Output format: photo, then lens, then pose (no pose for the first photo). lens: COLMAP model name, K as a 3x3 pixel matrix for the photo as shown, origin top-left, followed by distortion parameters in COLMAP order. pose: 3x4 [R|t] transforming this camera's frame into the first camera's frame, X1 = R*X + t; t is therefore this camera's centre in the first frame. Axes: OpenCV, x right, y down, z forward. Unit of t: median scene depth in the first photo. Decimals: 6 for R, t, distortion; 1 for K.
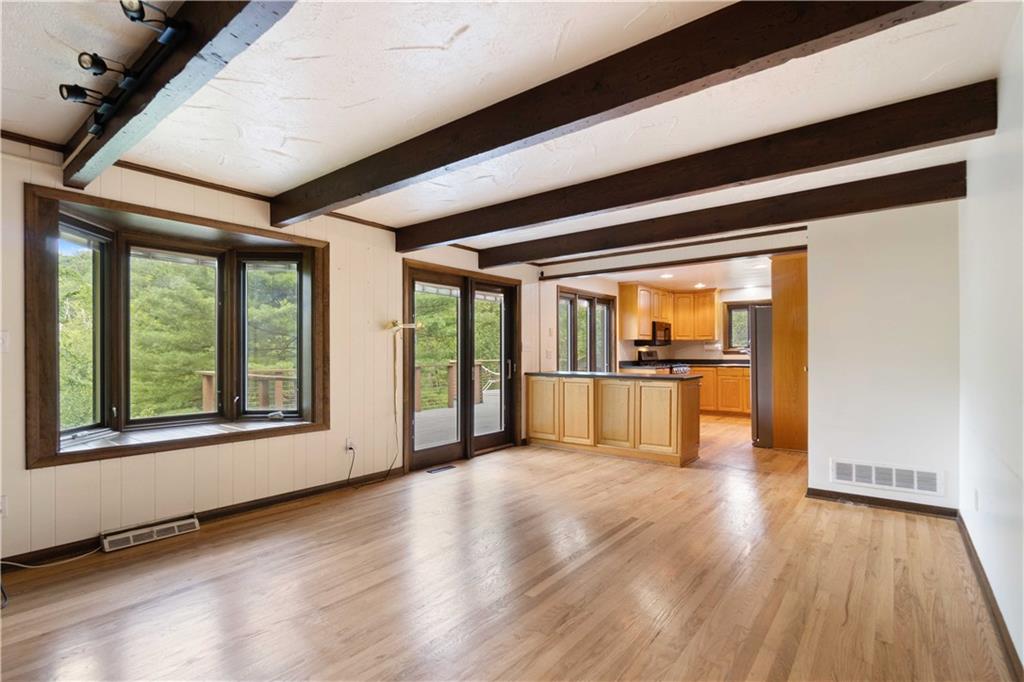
lens RADIAL K [[489.7, 0, 495.8], [0, 489.7, 350.9], [0, 0, 1]] dist [0.001330, 0.001058]
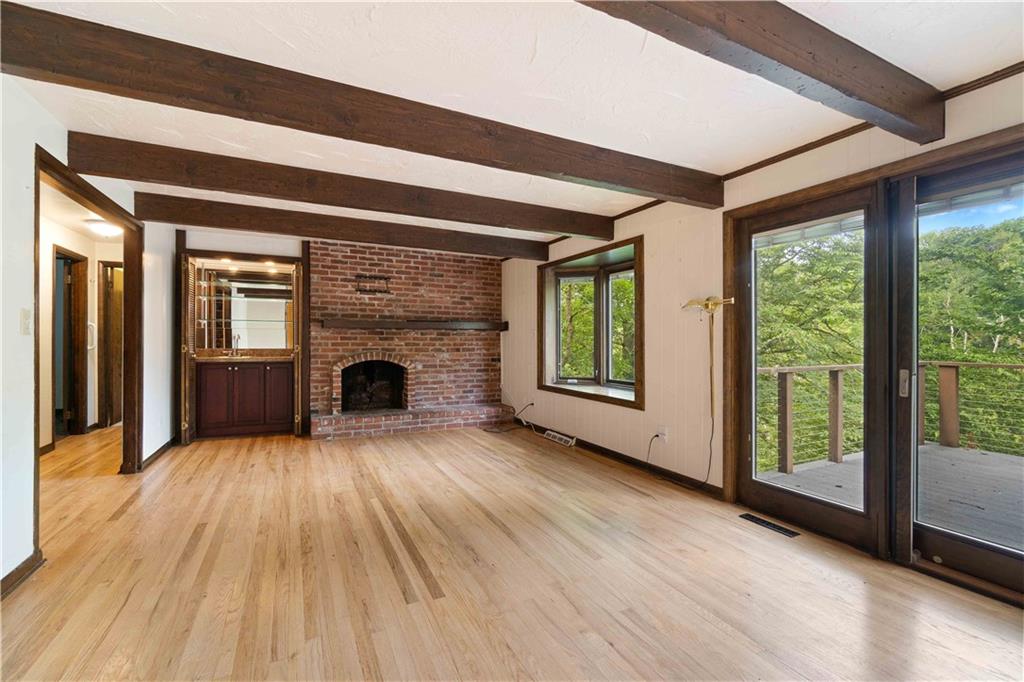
lens RADIAL K [[441.5, 0, 502.7], [0, 441.5, 343.4], [0, 0, 1]] dist [0.004296, -0.000123]
pose [[-0.426972, 0.005072, -0.904251, 0.671520], [0.002801, 0.999987, 0.004286, 0.008788], [0.904261, -0.000702, -0.426980, 1.156473]]
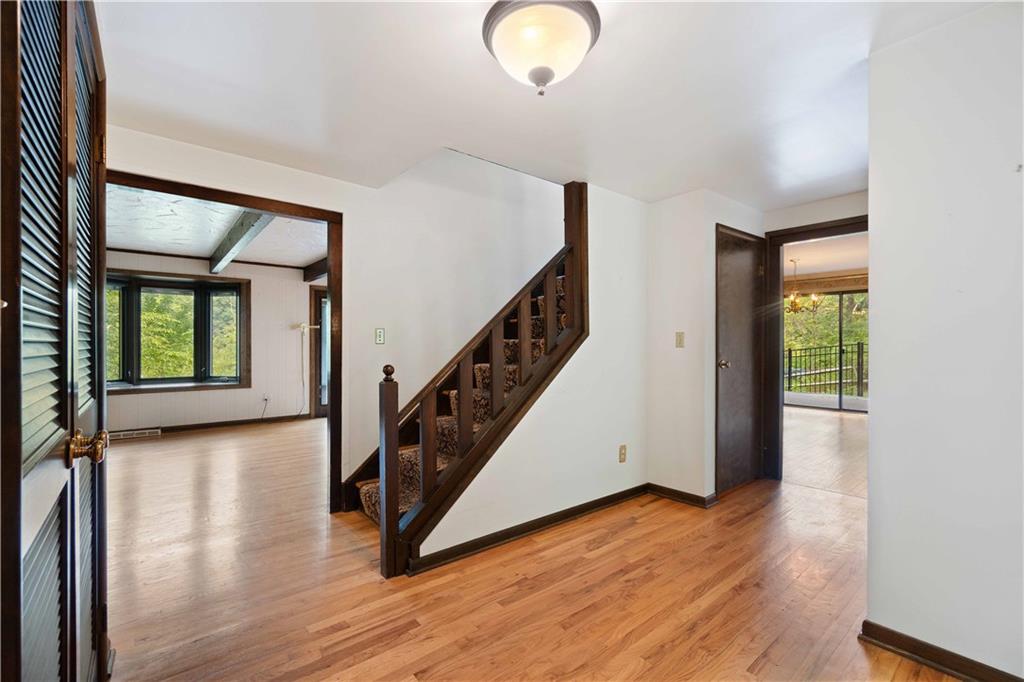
lens RADIAL K [[441.5, 0, 511.3], [0, 441.5, 342.1], [0, 0, 1]] dist [0.004296, -0.000123]
pose [[0.980521, 0.005501, -0.196339, 0.879109], [-0.004840, 0.999981, 0.003844, -0.011423], [0.196356, -0.002819, 0.980529, -0.351669]]
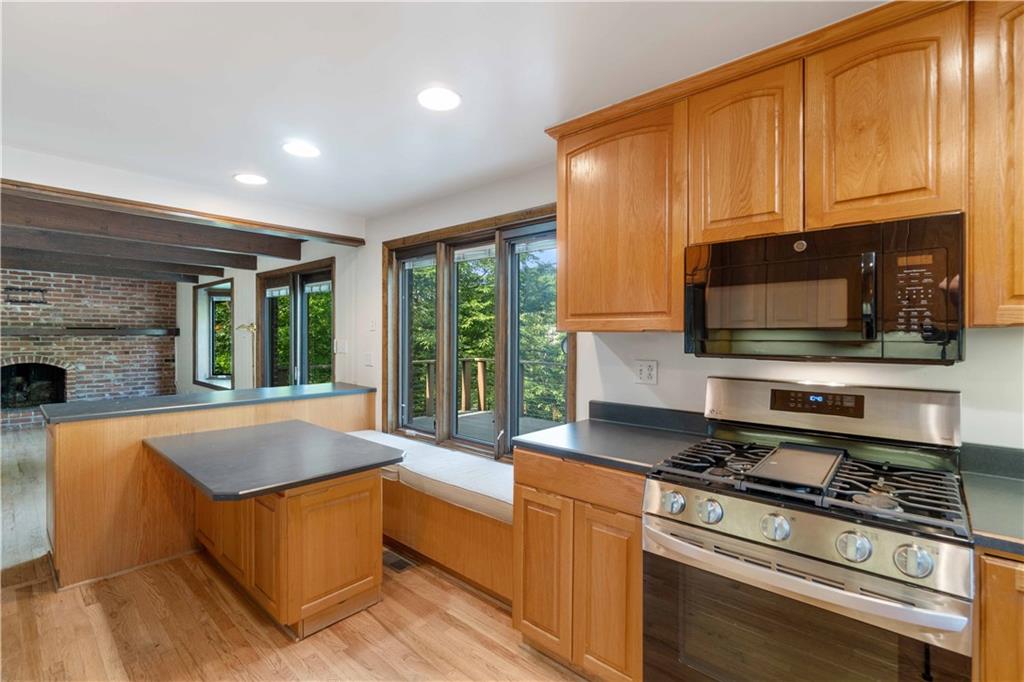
lens RADIAL K [[489.7, 0, 514.0], [0, 489.7, 337.1], [0, 0, 1]] dist [0.001330, 0.001058]
pose [[-0.076239, 0.007696, -0.997060, 1.217452], [-0.001325, 0.999969, 0.007819, -0.043647], [0.997089, 0.001918, -0.076227, 2.091100]]
